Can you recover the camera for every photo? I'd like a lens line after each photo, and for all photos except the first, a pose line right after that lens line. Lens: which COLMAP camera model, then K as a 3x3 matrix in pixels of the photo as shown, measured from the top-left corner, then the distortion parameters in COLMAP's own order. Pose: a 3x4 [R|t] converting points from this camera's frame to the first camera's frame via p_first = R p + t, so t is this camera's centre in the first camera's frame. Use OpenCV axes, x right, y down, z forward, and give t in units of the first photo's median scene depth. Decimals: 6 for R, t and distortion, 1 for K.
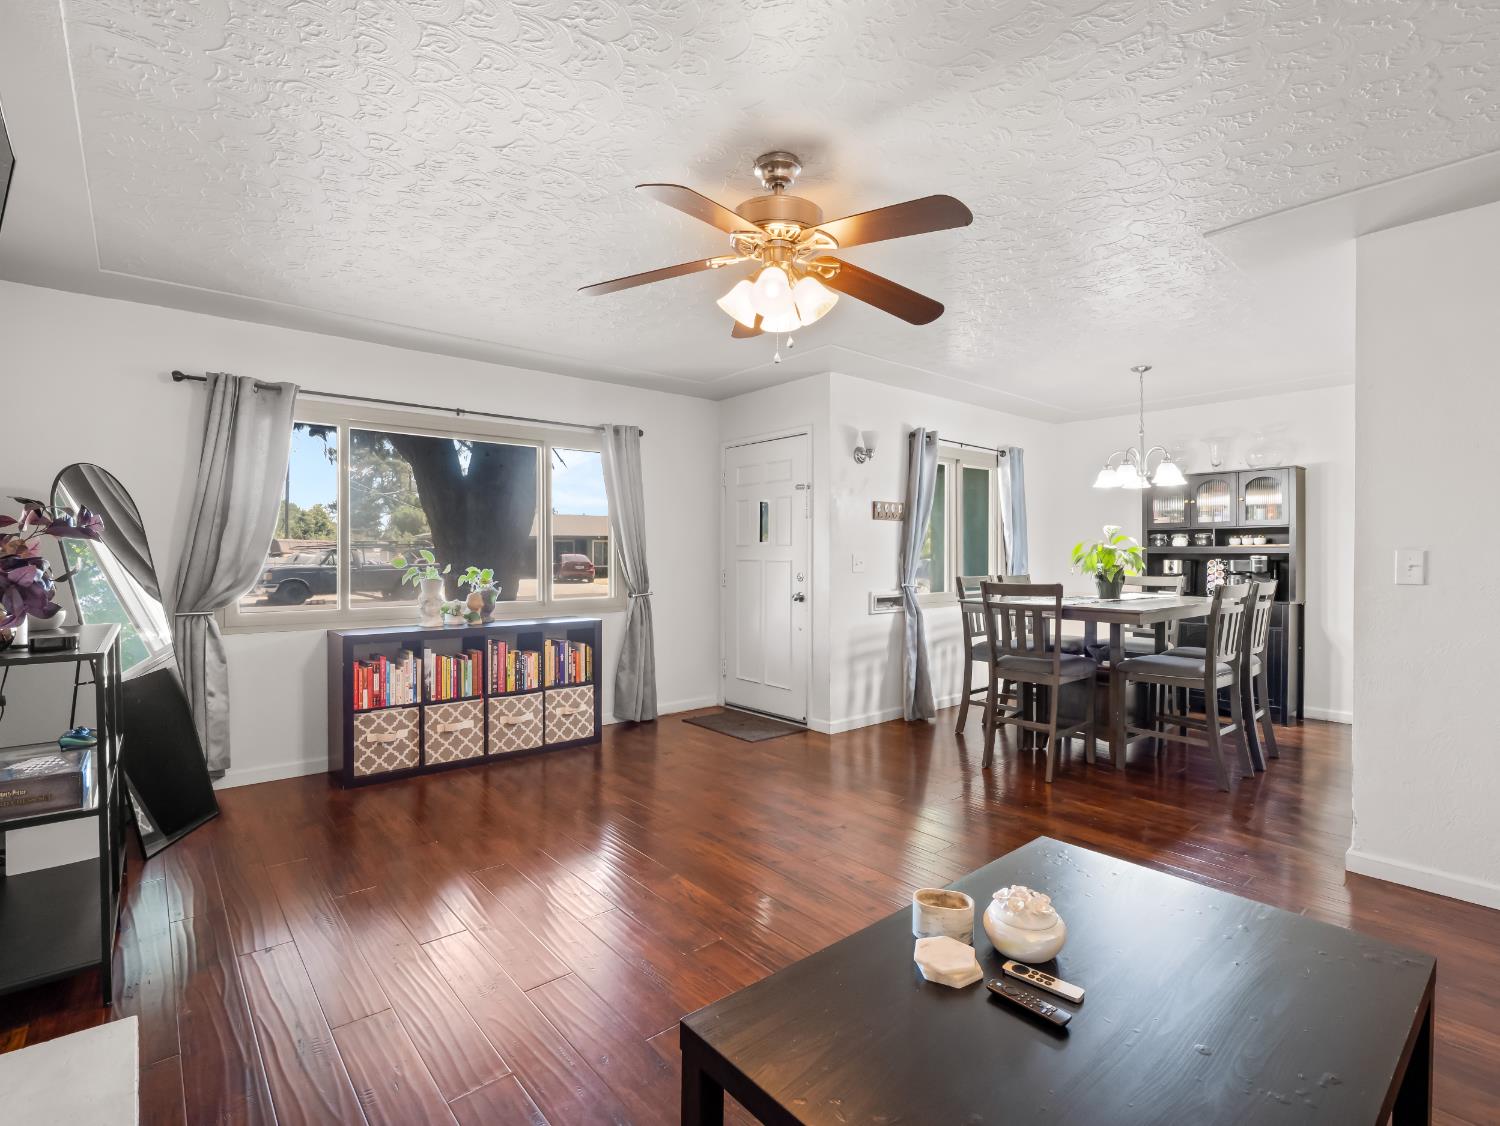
lens RADIAL K [[714.4, 0, 750.2], [0, 714.4, 558.7], [0, 0, 1]] dist [-0.017205, -0.001027]
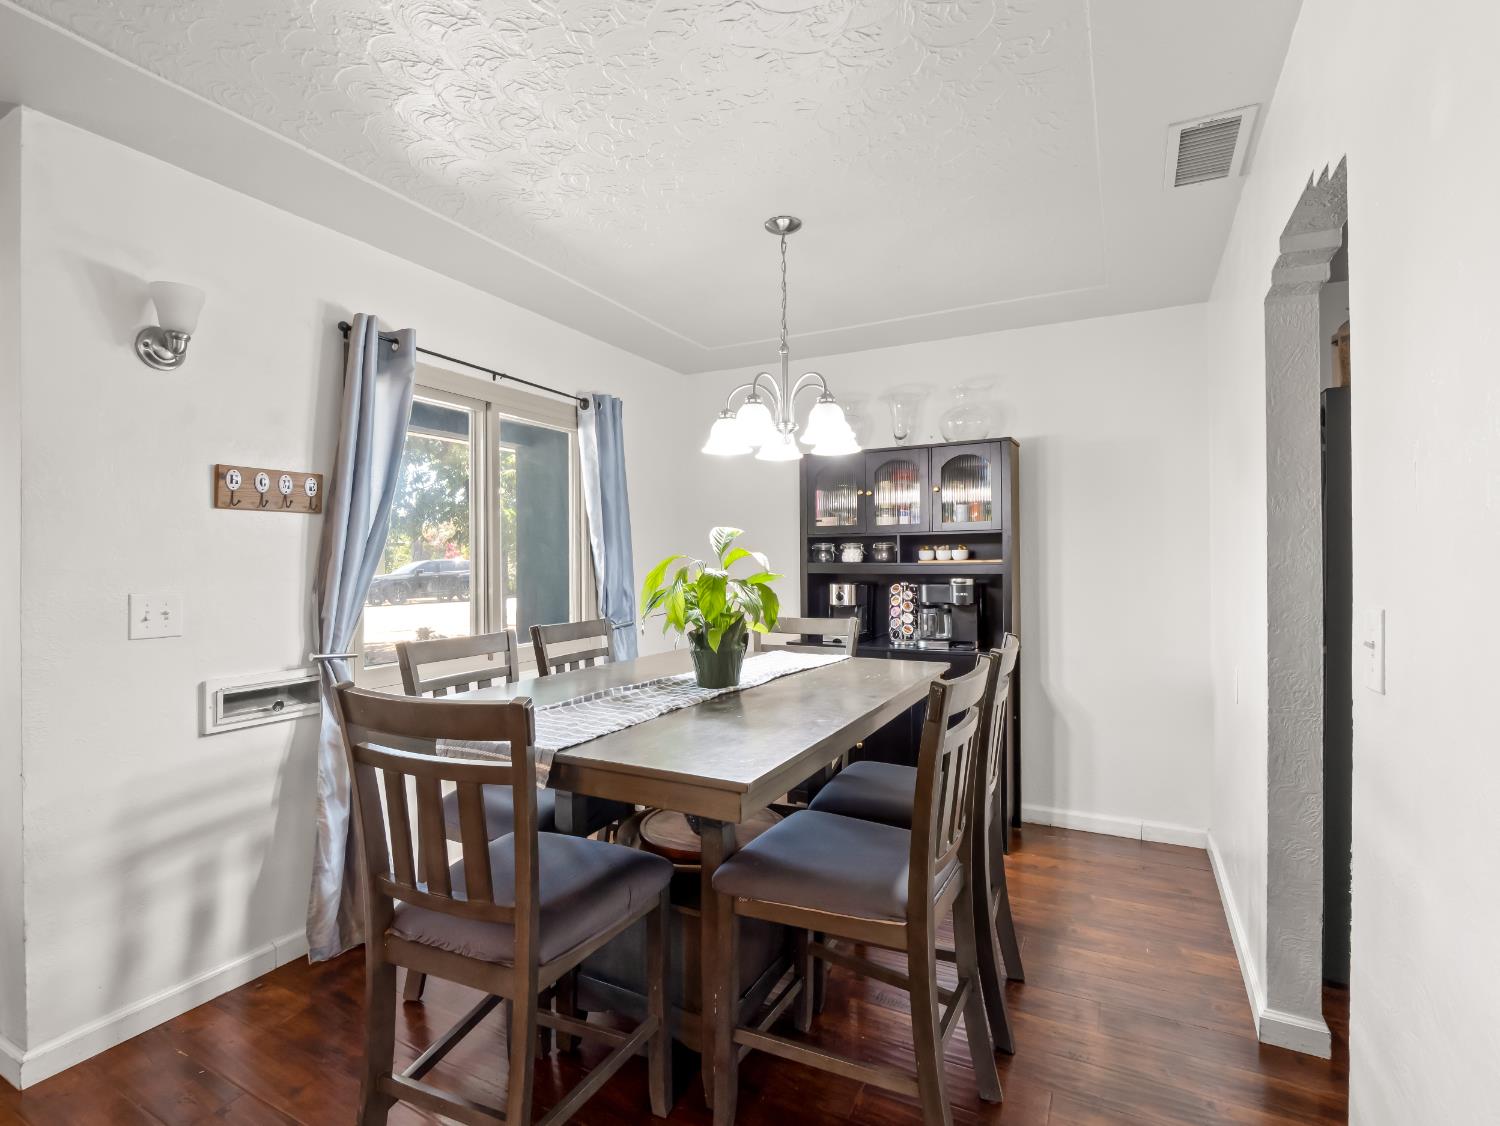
lens RADIAL K [[730.4, 0, 746.1], [0, 730.4, 555.9], [0, 0, 1]] dist [0.018492, -0.000512]
pose [[0.922534, -0.004078, 0.385895, 0.283396], [0.008940, 0.999902, -0.010805, -0.018398], [-0.385813, 0.013418, 0.922479, 0.462331]]
